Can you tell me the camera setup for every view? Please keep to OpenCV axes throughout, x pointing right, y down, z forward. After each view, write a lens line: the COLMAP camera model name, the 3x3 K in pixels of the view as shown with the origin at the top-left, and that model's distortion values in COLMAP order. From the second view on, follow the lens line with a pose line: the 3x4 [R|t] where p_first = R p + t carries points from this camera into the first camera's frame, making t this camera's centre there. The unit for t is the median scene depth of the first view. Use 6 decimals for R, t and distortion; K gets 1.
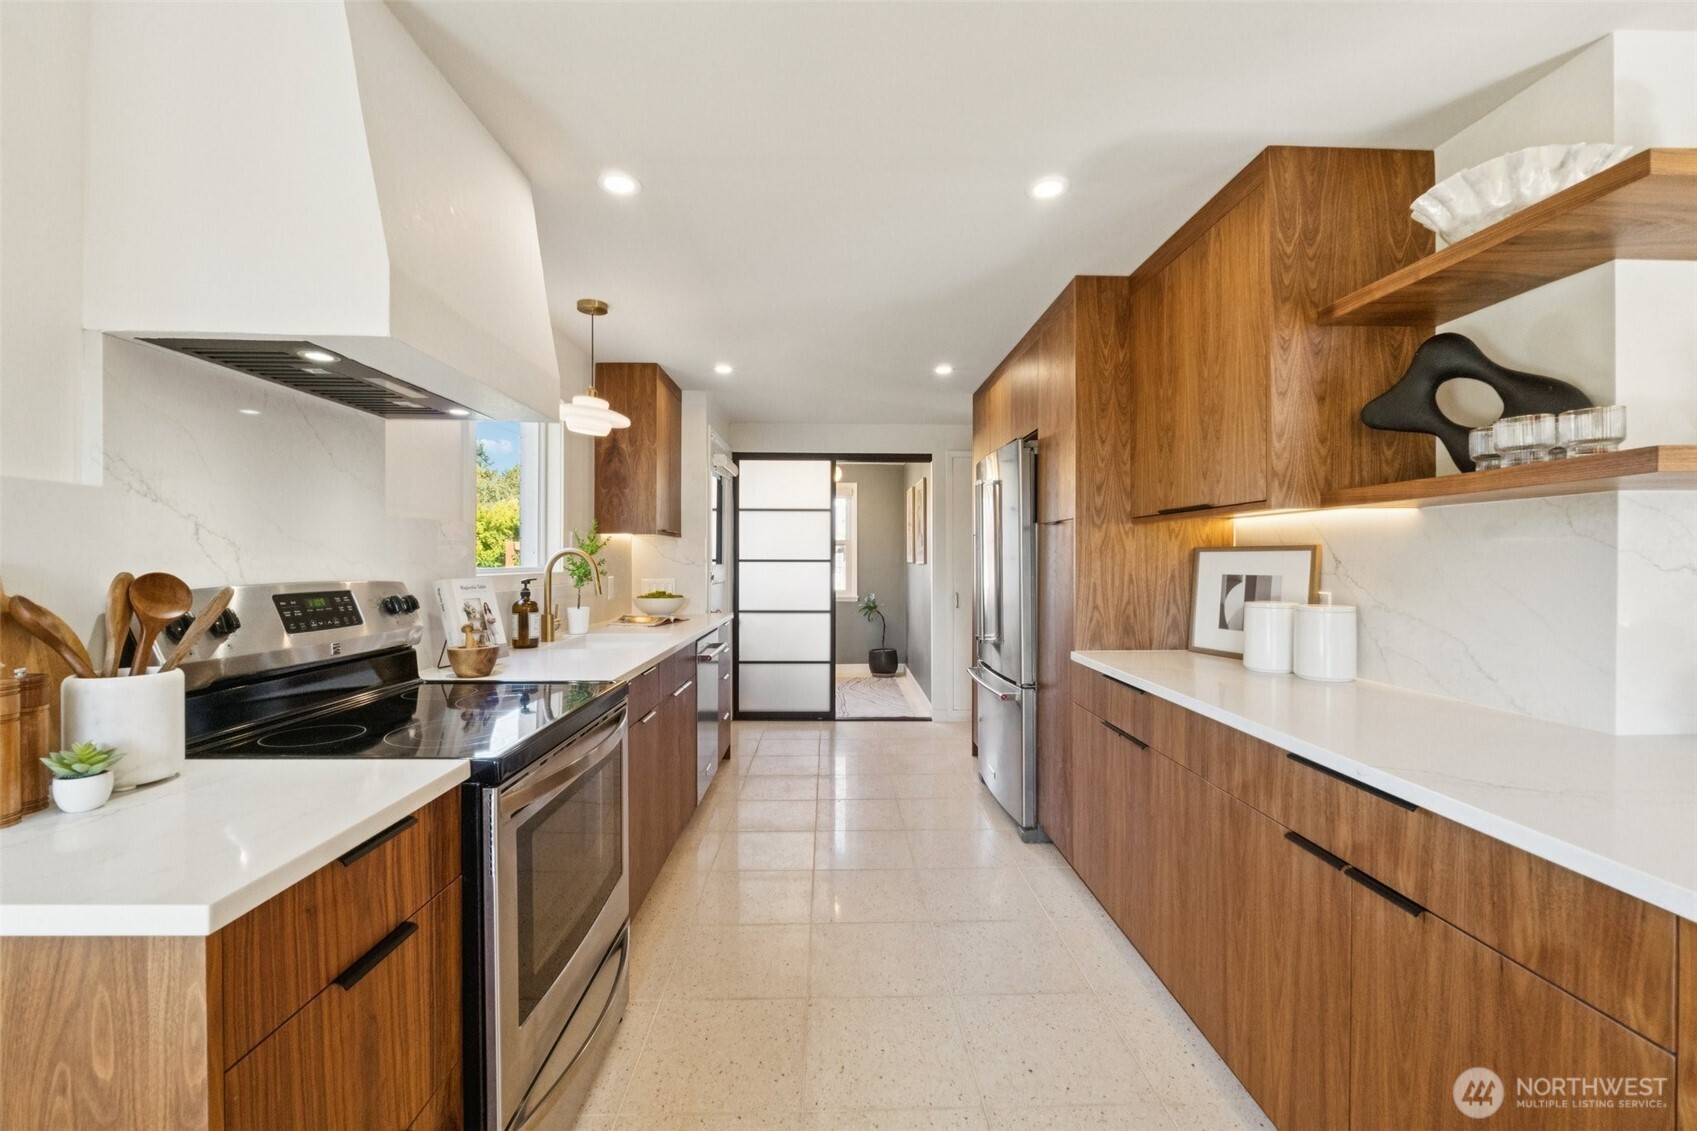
lens RADIAL K [[704.9, 0, 847.4], [0, 704.9, 563.3], [0, 0, 1]] dist [-0.010634, 0.000042]
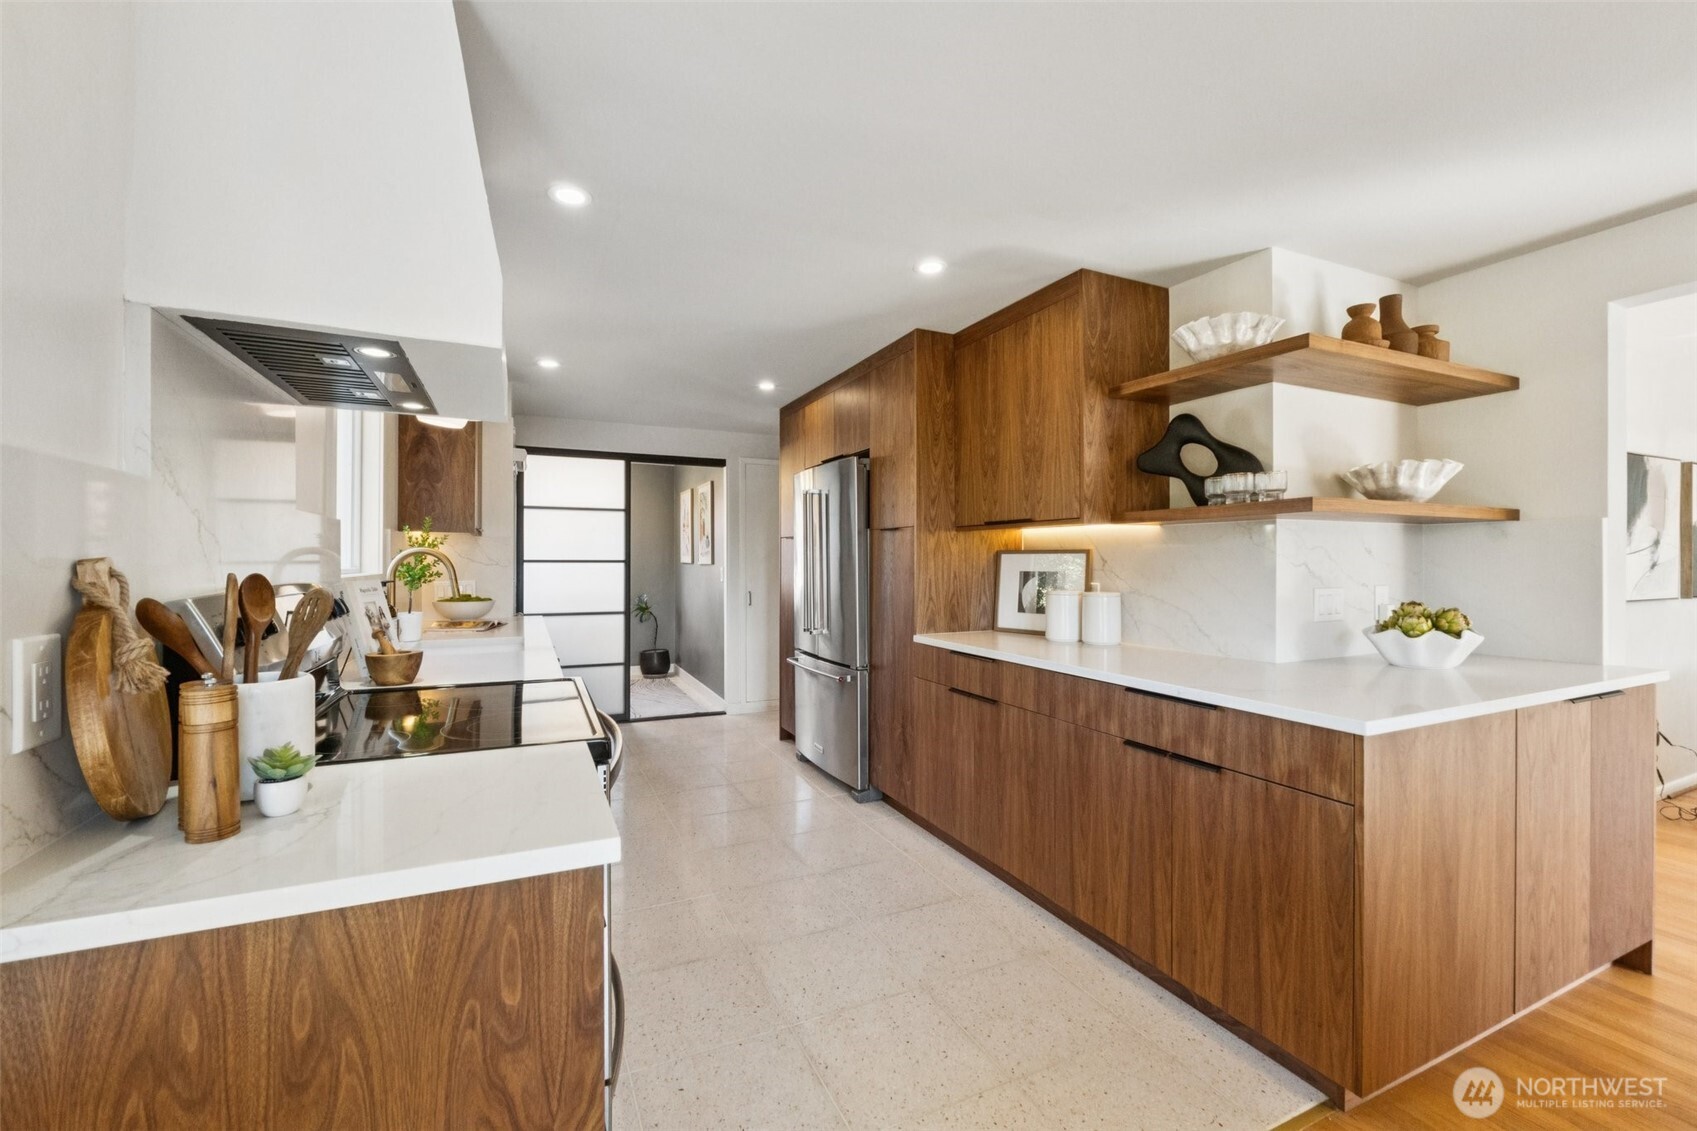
lens RADIAL K [[708.6, 0, 851.2], [0, 708.6, 560.0], [0, 0, 1]] dist [-0.009096, -0.000200]
pose [[0.917109, -0.000158, 0.398636, -0.352599], [0.002387, 0.999984, -0.005094, 0.001107], [-0.398629, 0.005623, 0.917095, -0.110370]]
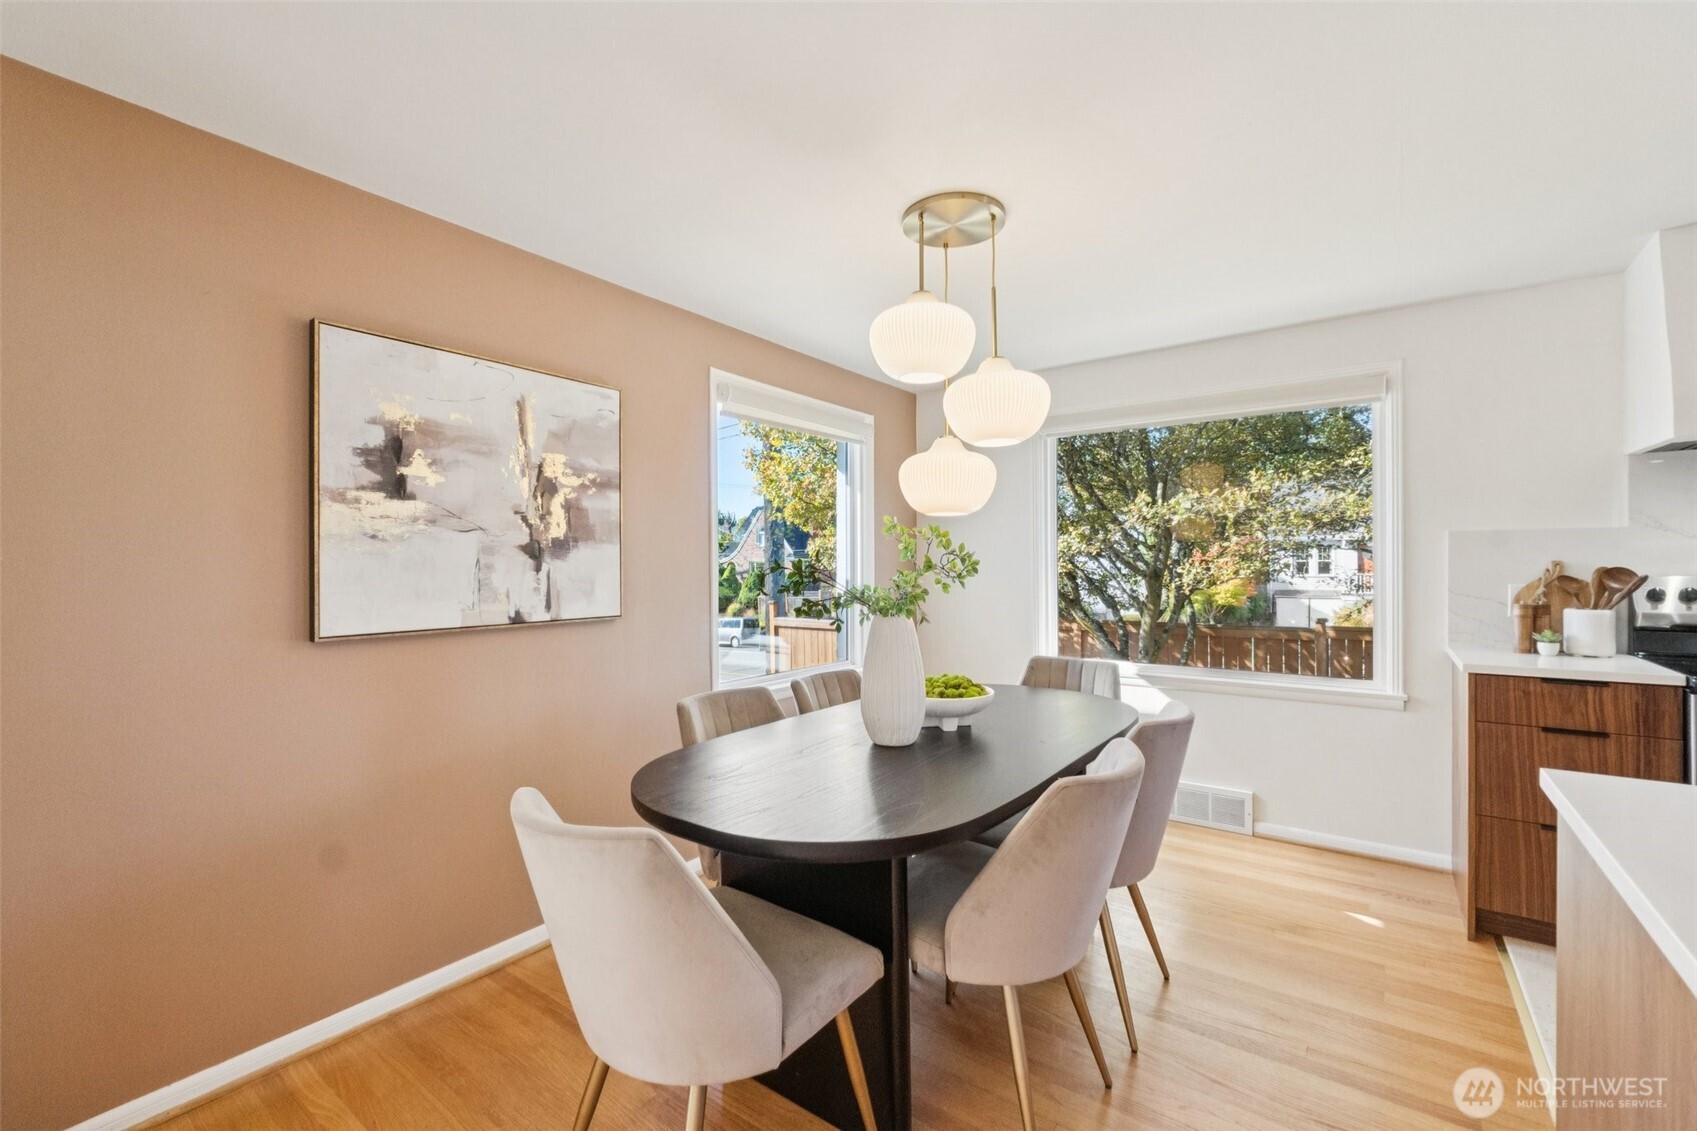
lens RADIAL K [[720.0, 0, 852.1], [0, 720.0, 544.8], [0, 0, 1]] dist [-0.007802, -0.000081]
pose [[-0.599185, -0.018877, -0.800388, 1.267298], [-0.001476, 0.999746, -0.022474, -0.002288], [0.800609, -0.012285, -0.599061, 0.242853]]
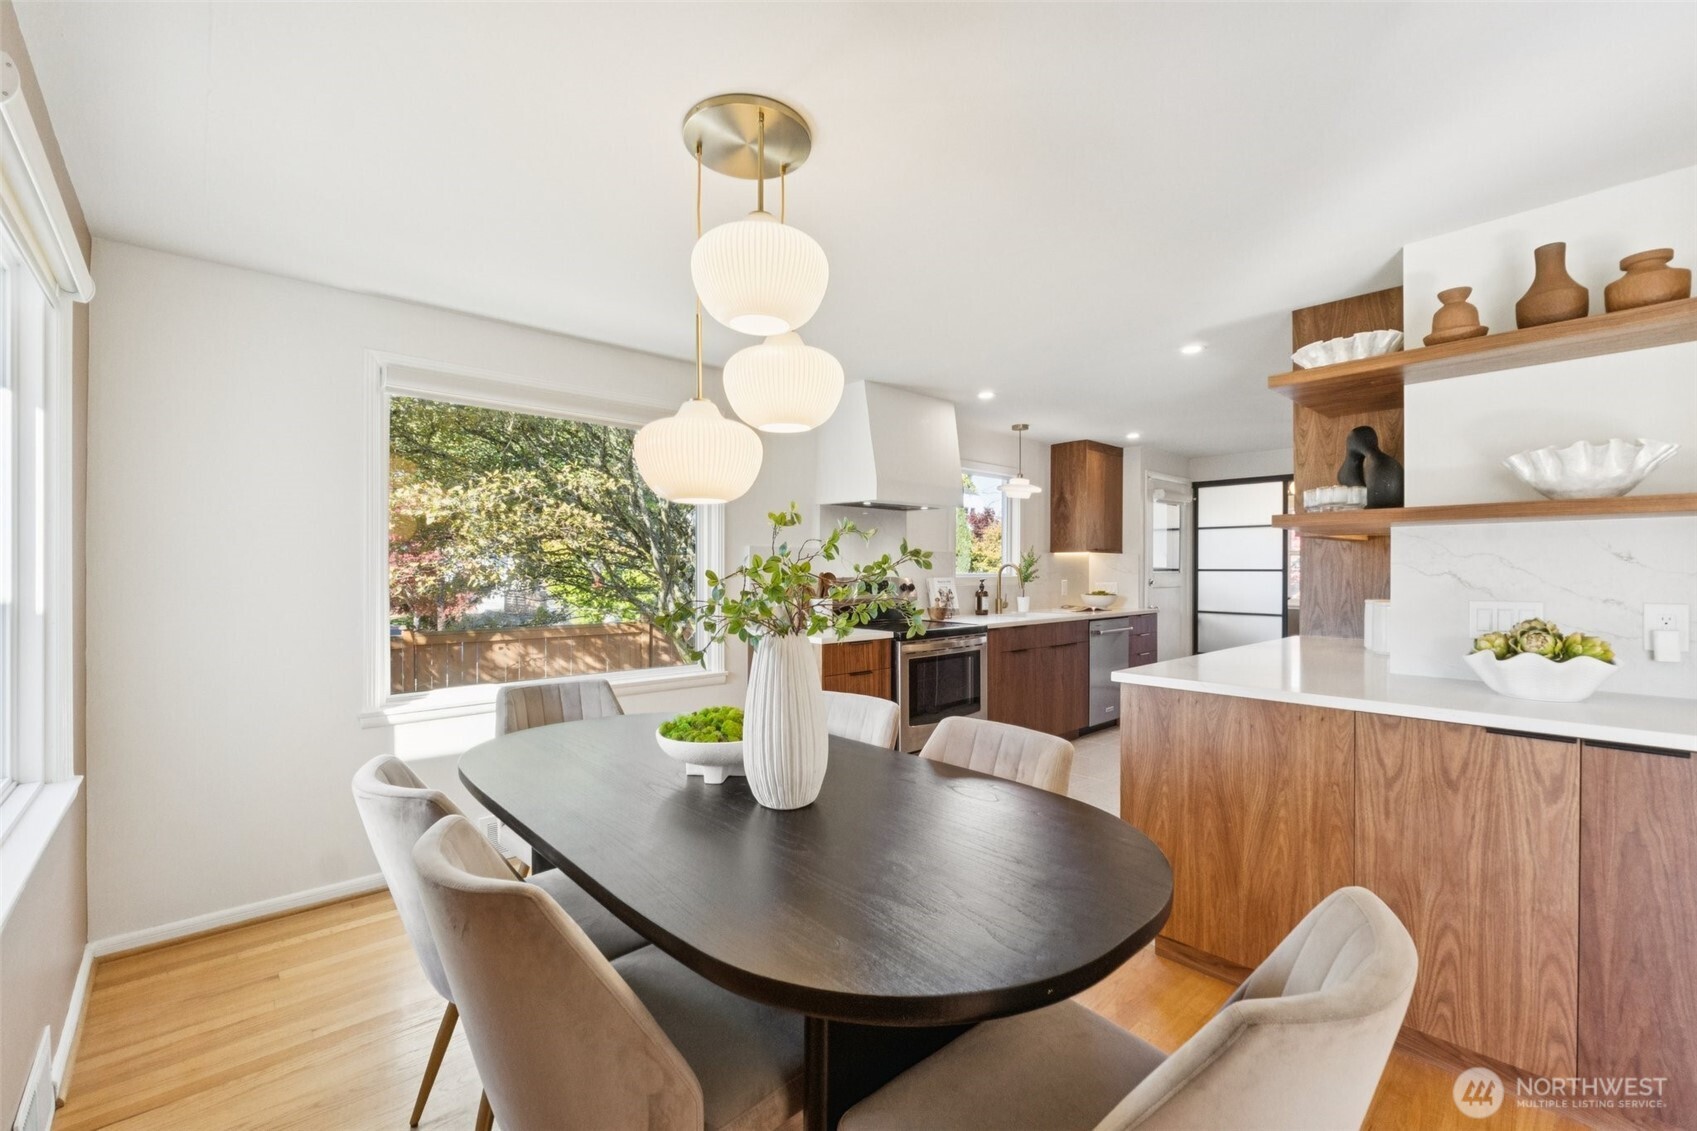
lens RADIAL K [[712.2, 0, 848.5], [0, 712.2, 565.5], [0, 0, 1]] dist [-0.009157, 0.000156]
pose [[0.660767, -0.004622, -0.750576, 1.016222], [-0.004633, 0.999937, -0.010236, 0.009403], [0.750576, 0.010241, 0.660704, -0.745154]]
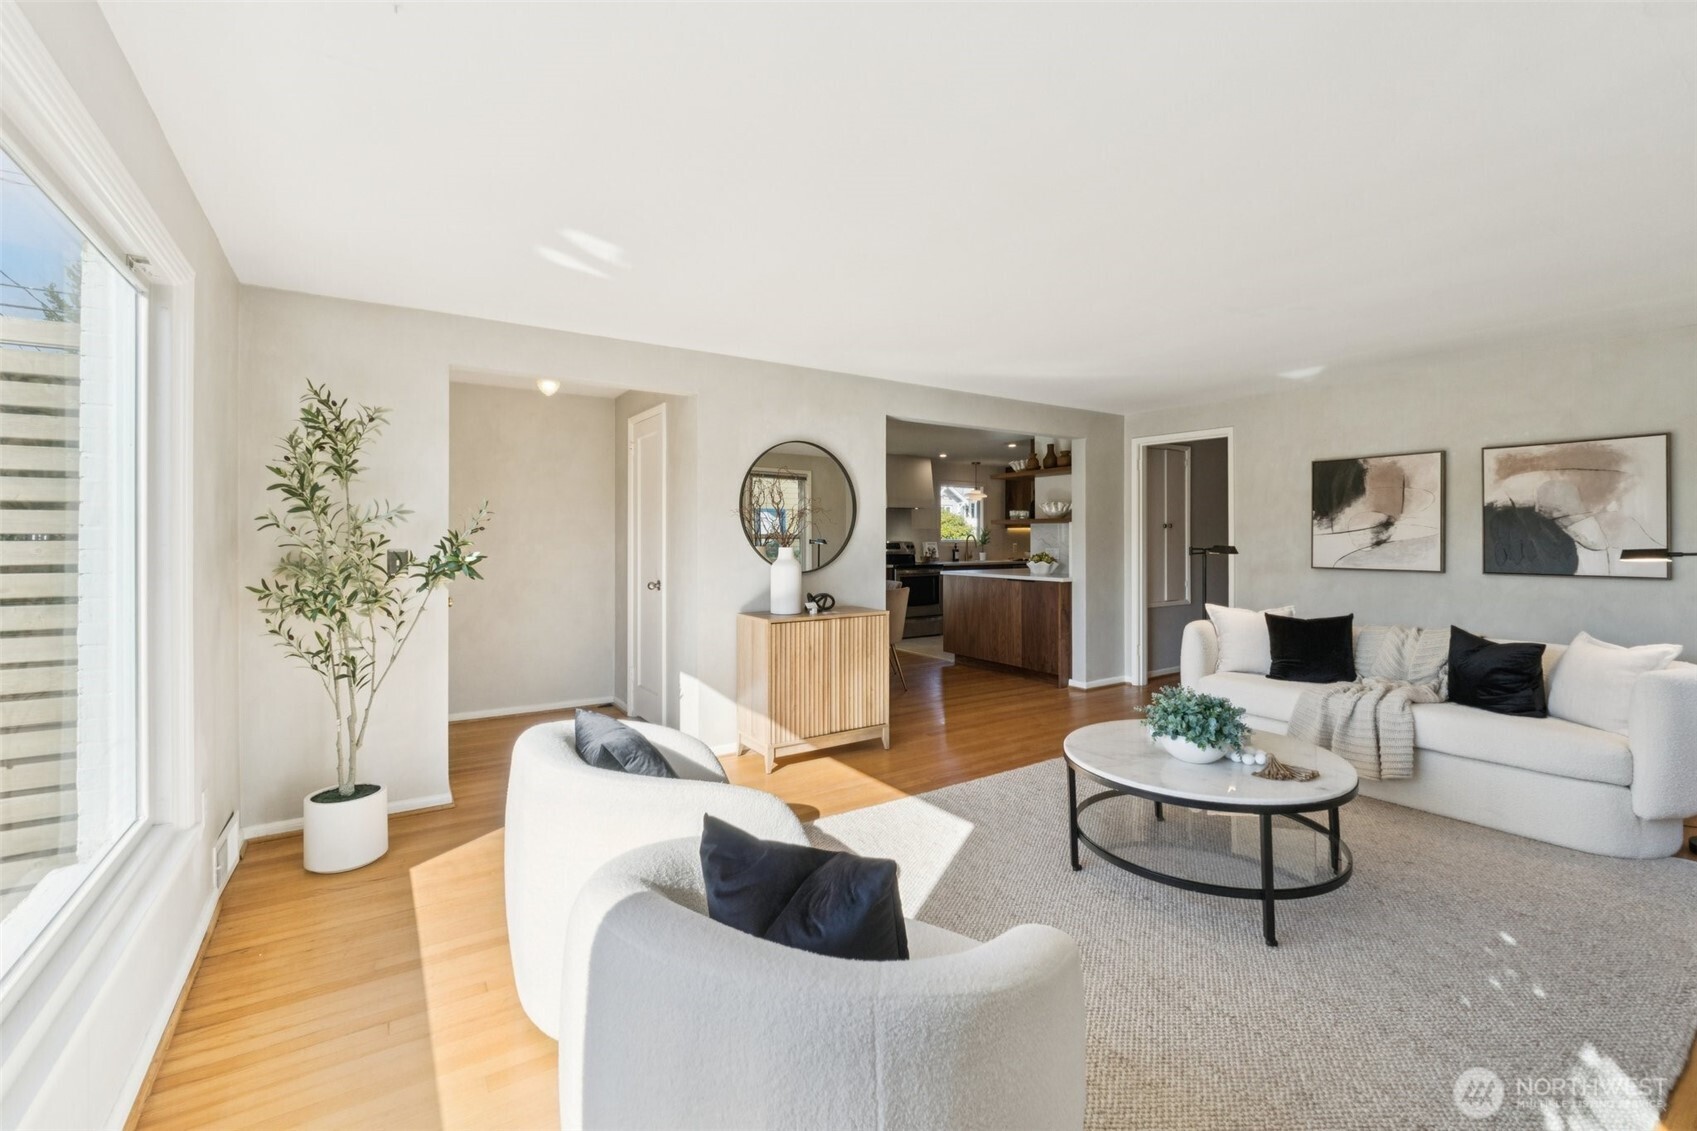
lens RADIAL K [[712.2, 0, 848.5], [0, 712.2, 565.5], [0, 0, 1]] dist [-0.009157, 0.000156]
pose [[0.526643, 0.034236, -0.849397, 3.227174], [-0.005323, 0.999302, 0.036978, 0.008246], [0.850070, -0.014953, 0.526458, -1.924552]]
